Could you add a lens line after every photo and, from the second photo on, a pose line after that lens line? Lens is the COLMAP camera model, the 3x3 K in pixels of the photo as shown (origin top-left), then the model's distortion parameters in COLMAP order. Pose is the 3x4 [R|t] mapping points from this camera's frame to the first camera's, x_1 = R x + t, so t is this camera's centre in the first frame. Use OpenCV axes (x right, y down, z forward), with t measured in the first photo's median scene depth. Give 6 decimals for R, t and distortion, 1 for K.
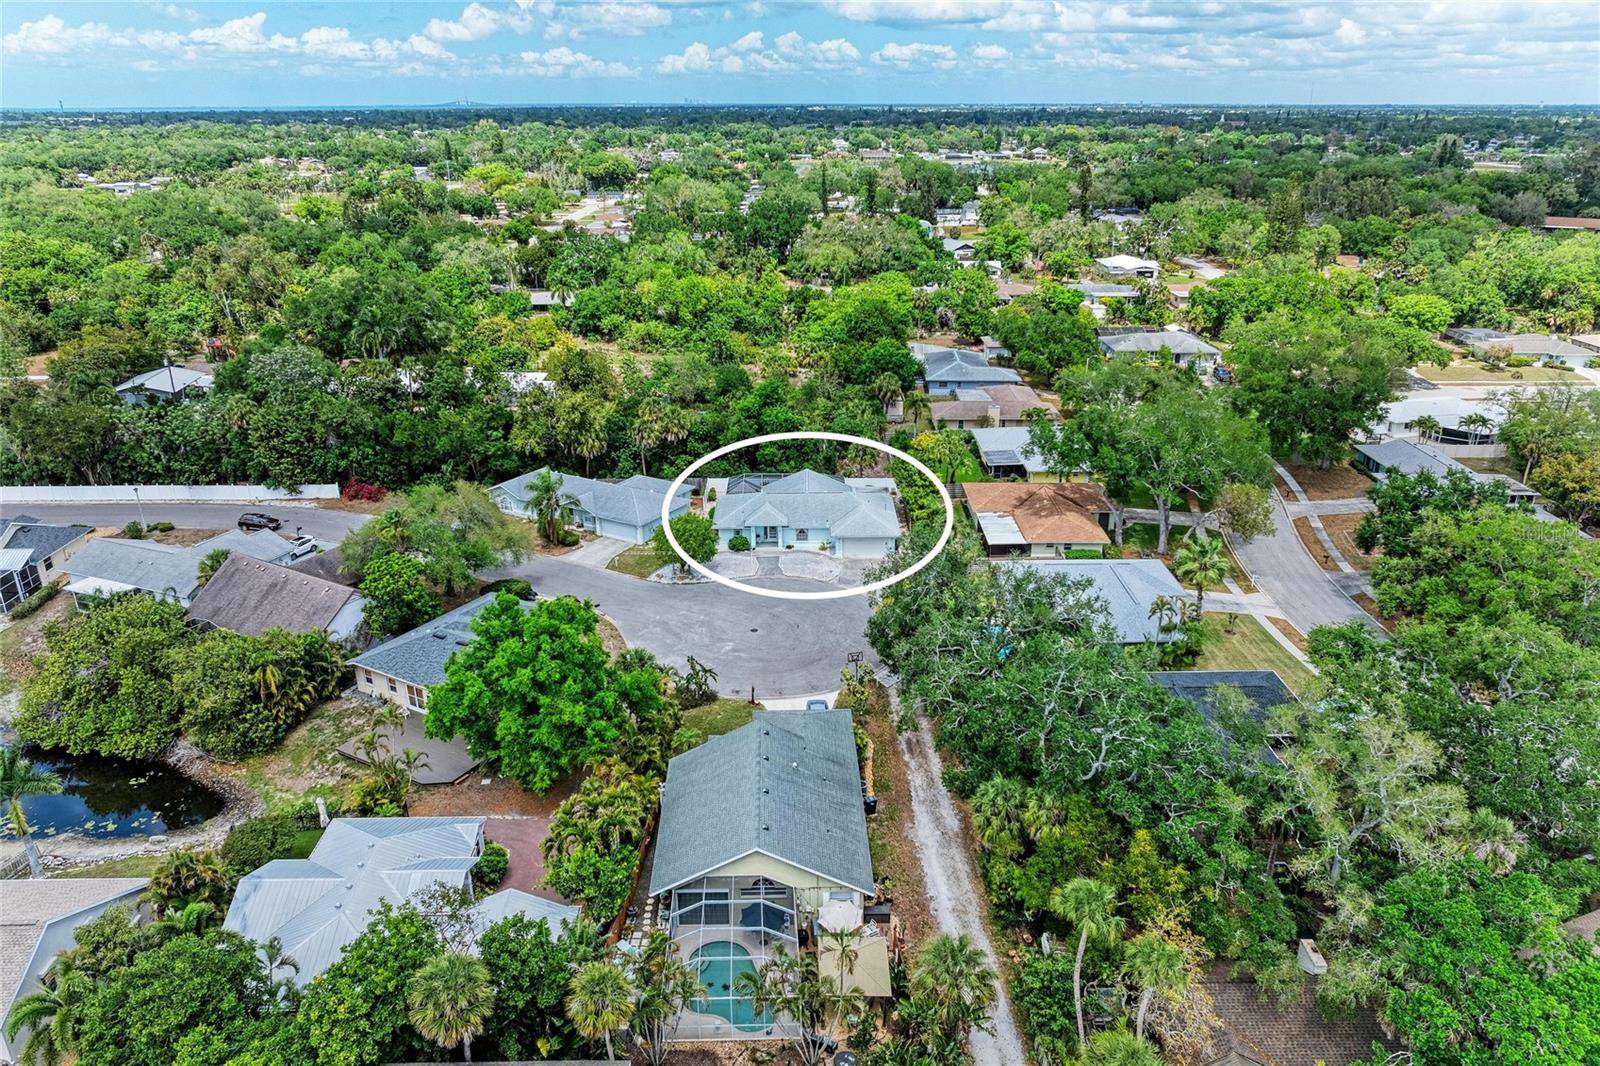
lens RADIAL K [[1104.2, 0, 800.0], [0, 1104.2, 533.0], [0, 0, 1]] dist [0.000736, 0.000272]
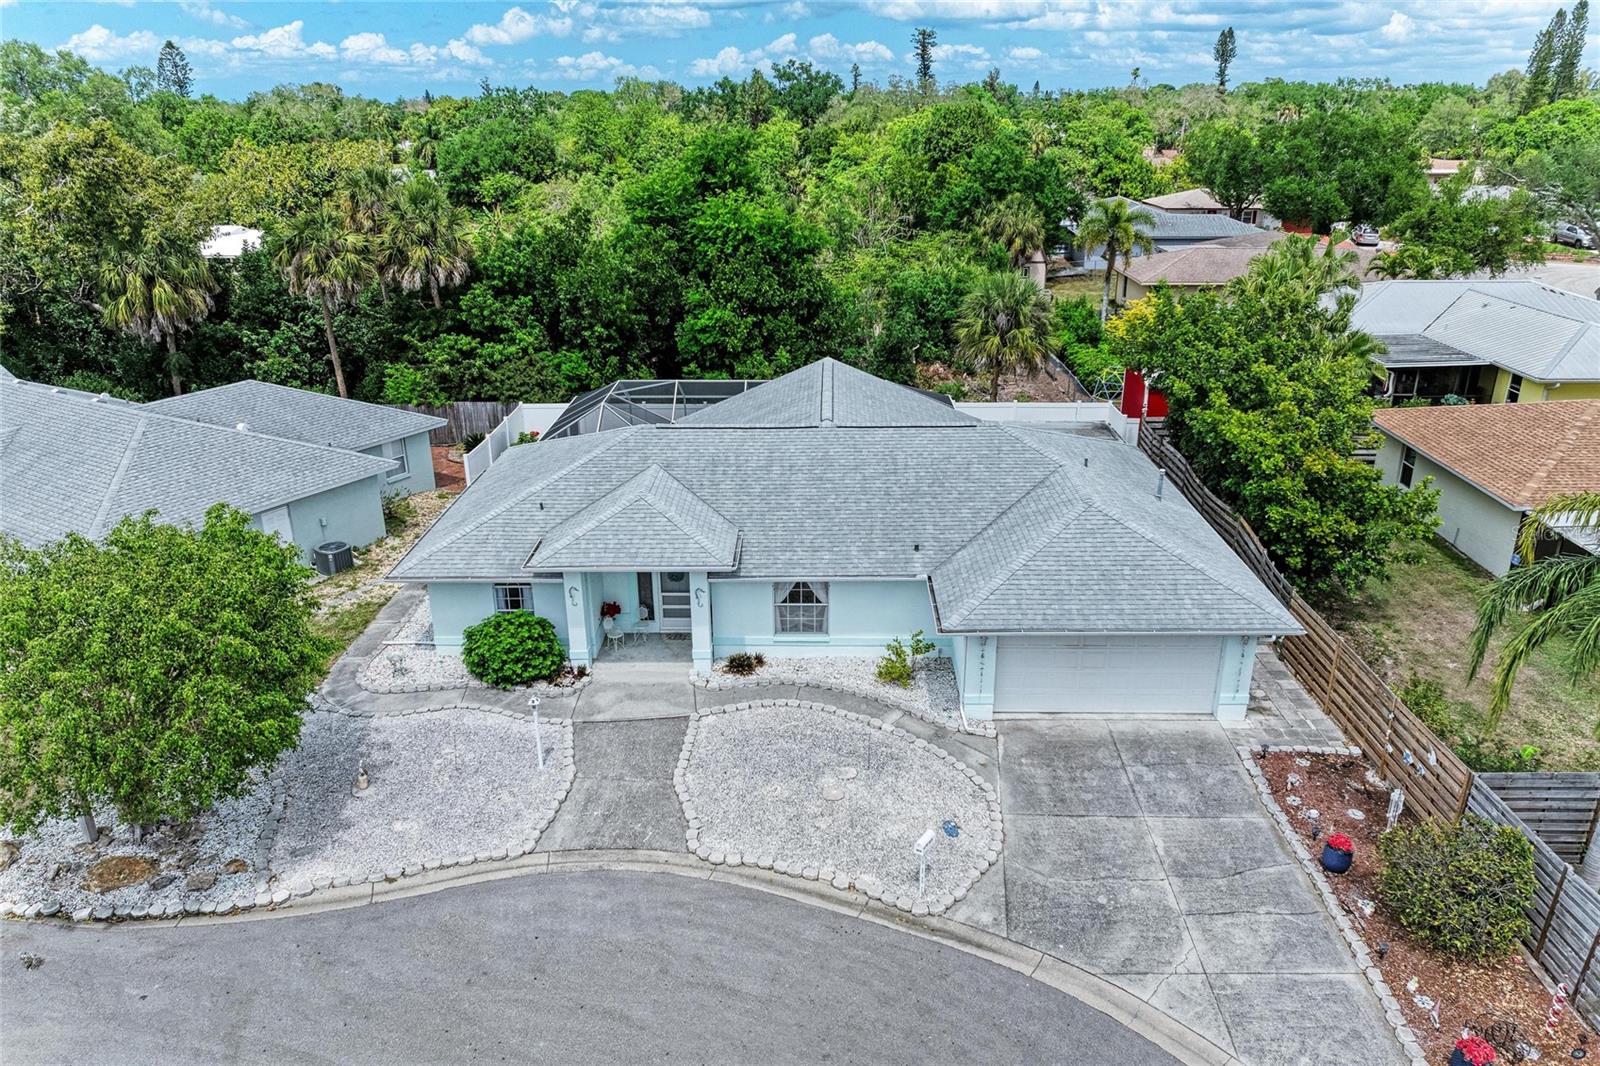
lens RADIAL K [[1104.2, 0, 800.0], [0, 1104.2, 533.0], [0, 0, 1]] dist [0.000736, 0.000272]
pose [[0.999457, 0.000746, -0.032944, 0.008408], [-0.000865, 0.999993, -0.003597, -0.011954], [0.032941, 0.003624, 0.999451, 0.727943]]
